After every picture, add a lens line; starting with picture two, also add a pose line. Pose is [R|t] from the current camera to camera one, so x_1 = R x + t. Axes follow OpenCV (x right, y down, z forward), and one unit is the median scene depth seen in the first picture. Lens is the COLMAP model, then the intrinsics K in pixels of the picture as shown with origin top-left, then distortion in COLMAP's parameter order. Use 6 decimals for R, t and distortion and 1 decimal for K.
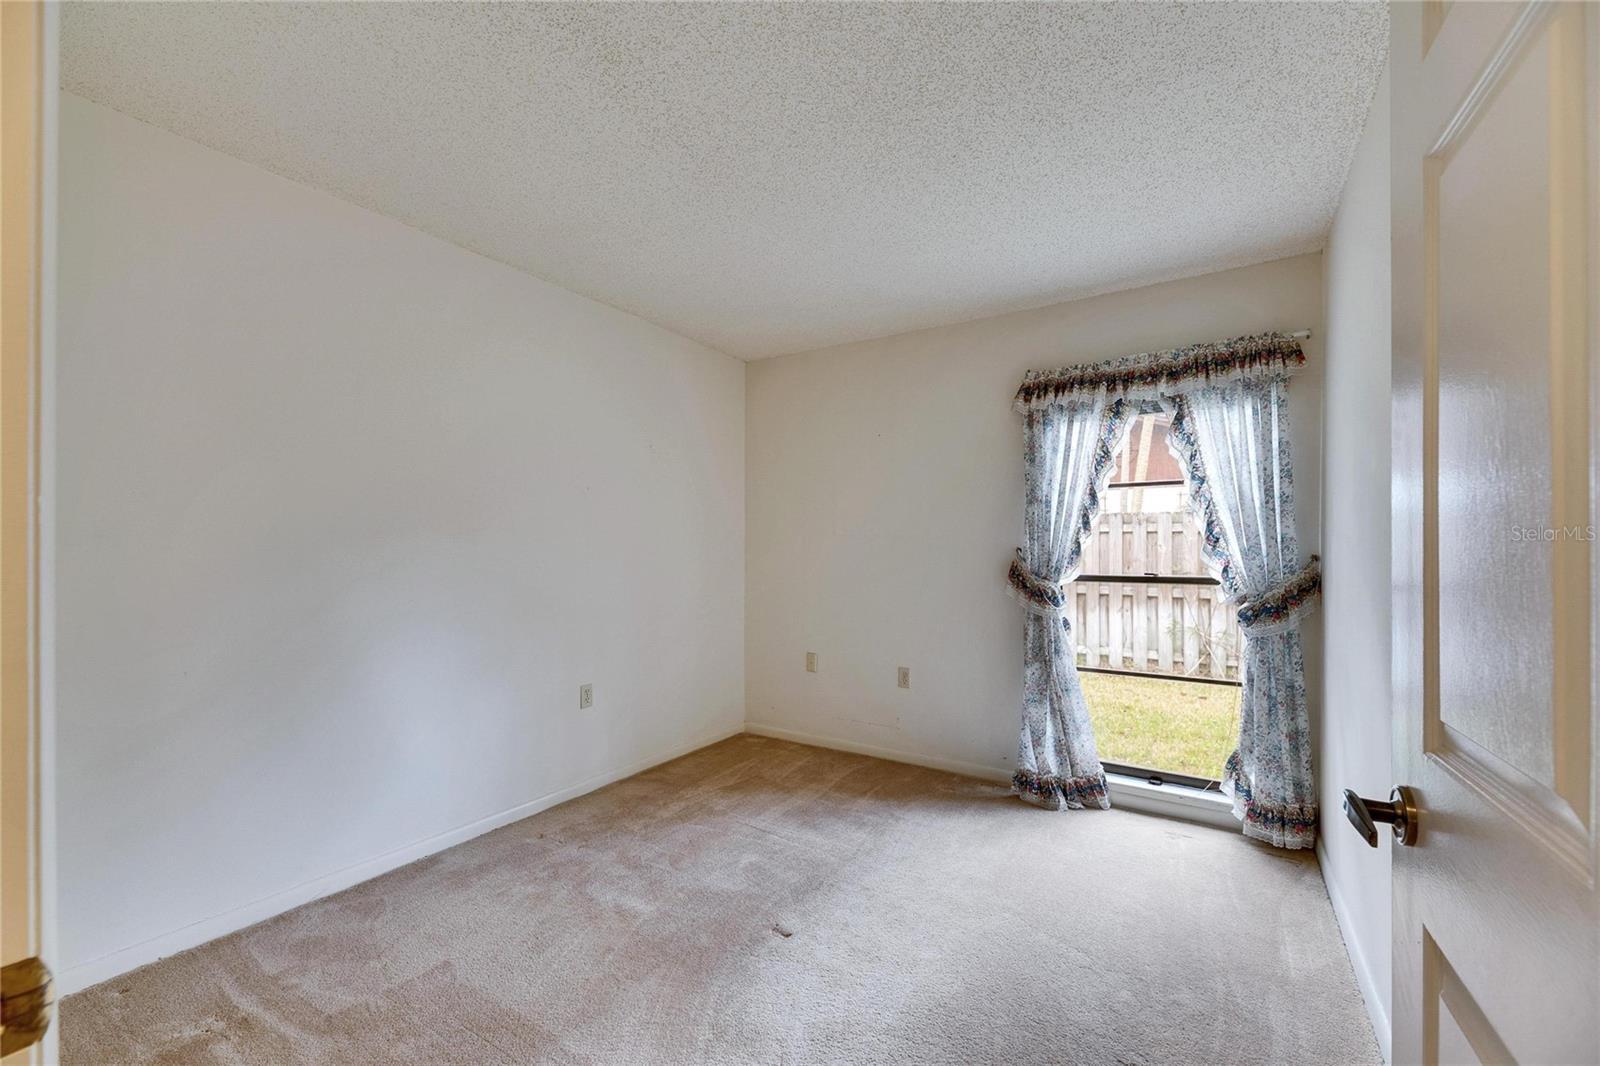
lens RADIAL K [[642.0, 0, 803.0], [0, 642.0, 545.1], [0, 0, 1]] dist [0.005808, -0.000125]
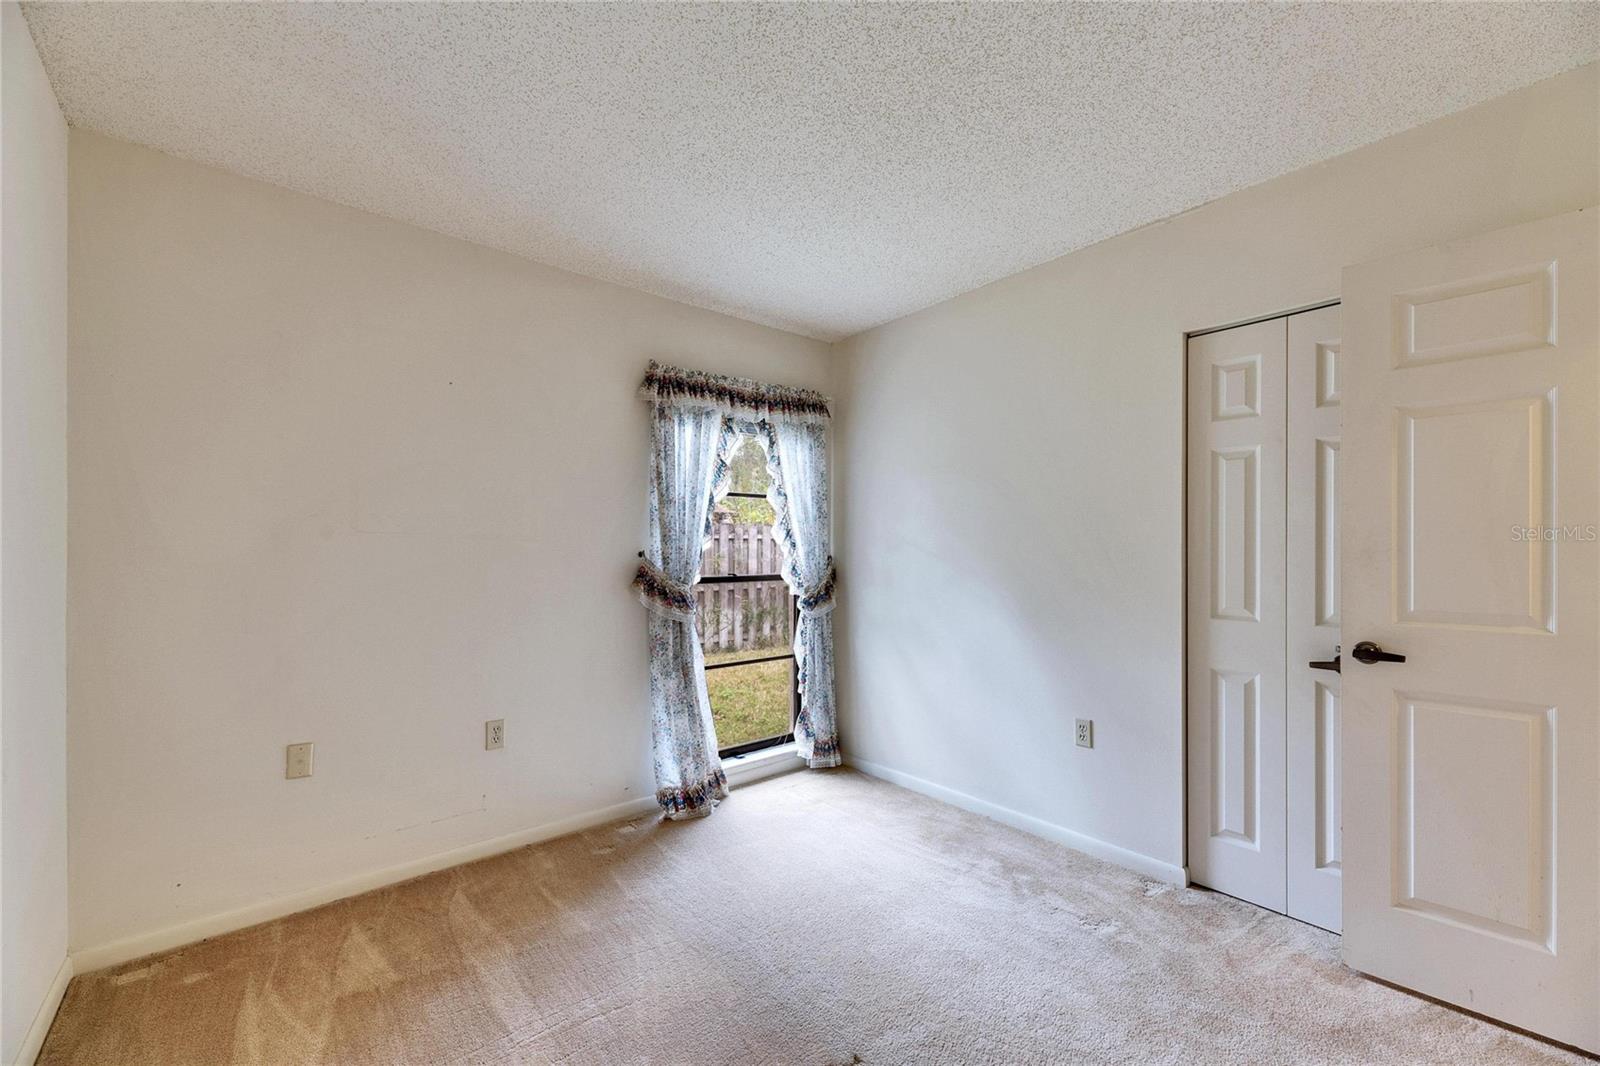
lens RADIAL K [[642.0, 0, 803.0], [0, 642.0, 545.1], [0, 0, 1]] dist [0.005808, -0.000125]
pose [[0.298993, 0.002996, 0.954251, -0.500177], [-0.002482, 0.999994, -0.002362, -0.002820], [-0.954252, -0.001662, 0.298999, 0.545288]]
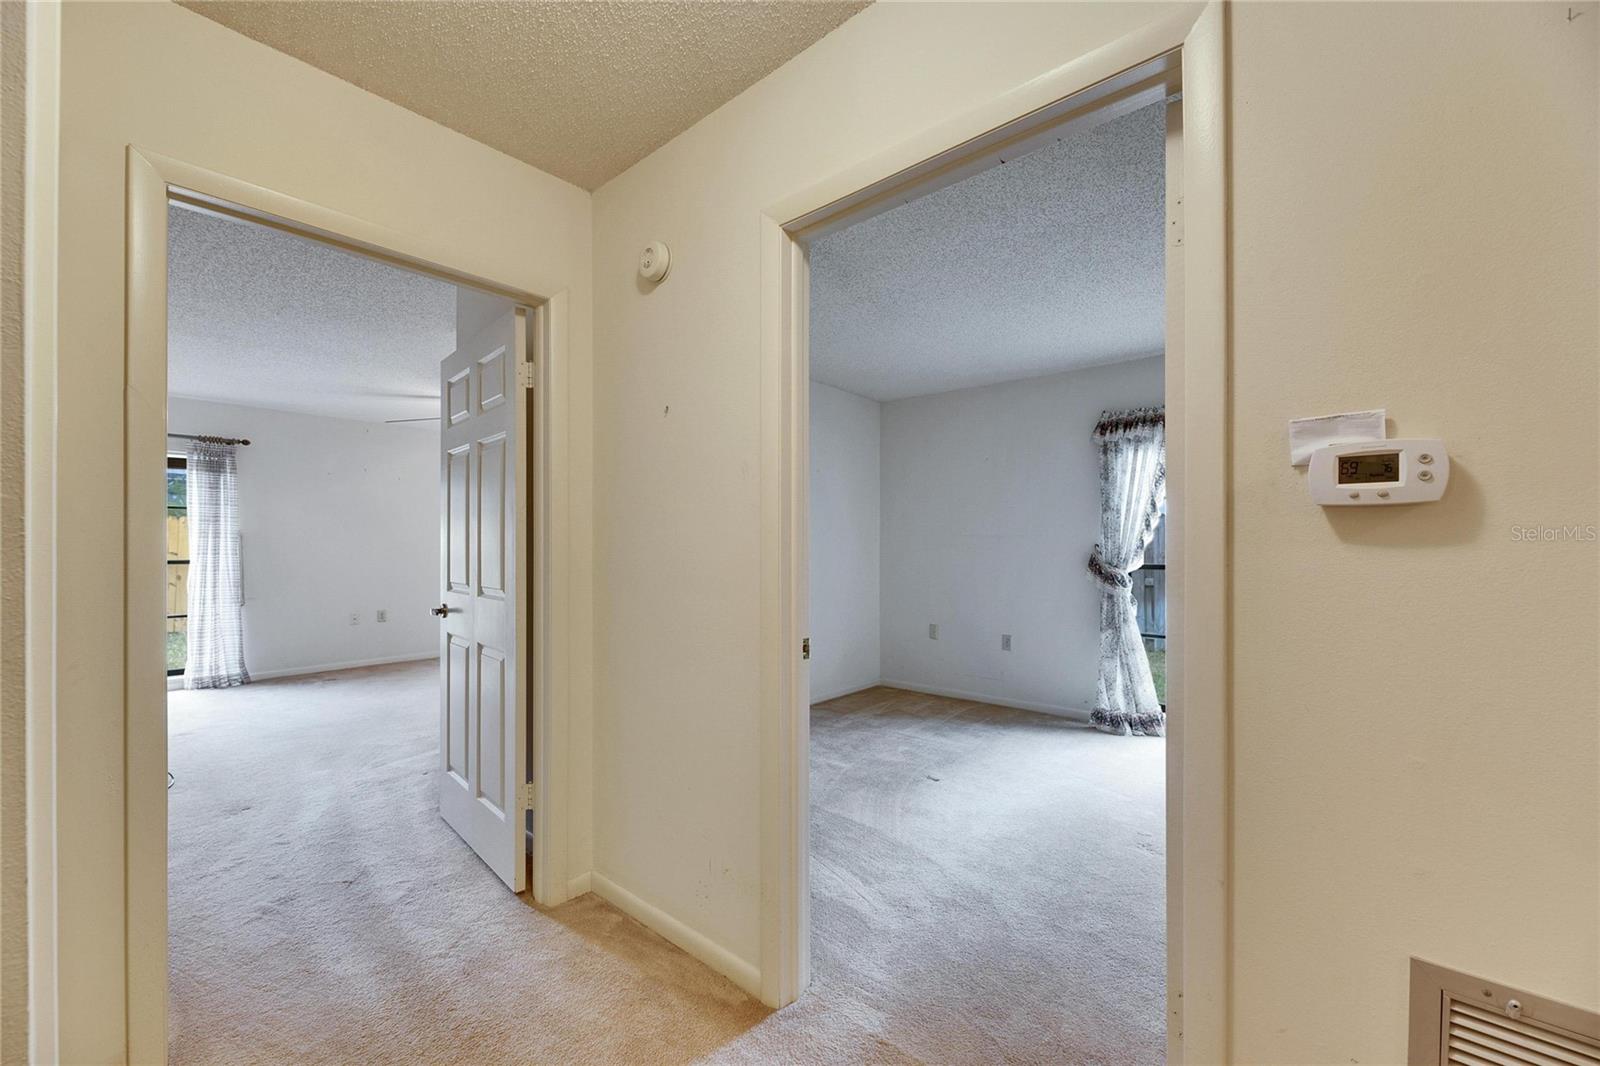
lens RADIAL K [[642.0, 0, 803.0], [0, 642.0, 545.1], [0, 0, 1]] dist [0.005808, -0.000125]
pose [[0.990173, -0.000456, -0.139850, -0.086458], [0.000883, 0.999995, 0.002989, 0.001788], [0.139847, -0.003083, 0.990168, -0.434663]]
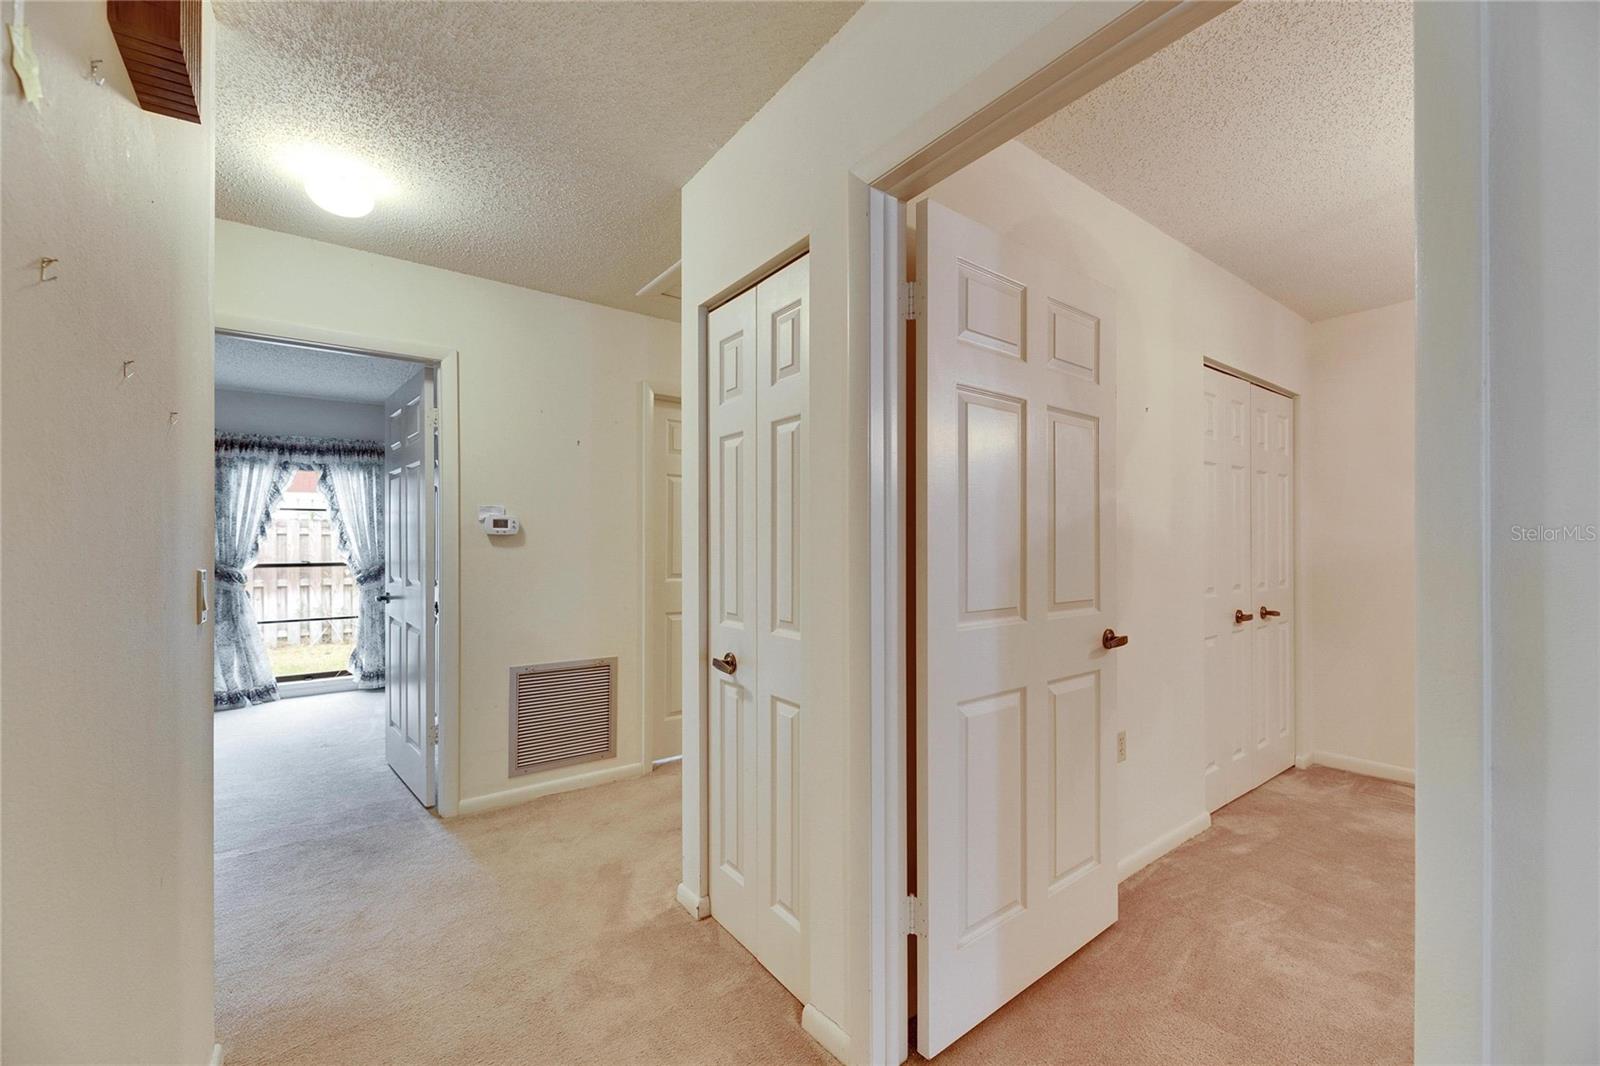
lens RADIAL K [[642.0, 0, 803.0], [0, 642.0, 545.1], [0, 0, 1]] dist [0.005808, -0.000125]
pose [[0.351703, -0.001105, 0.936111, -0.616328], [0.000557, 0.999999, 0.000971, -0.000602], [-0.936112, 0.000180, 0.351703, -0.871452]]
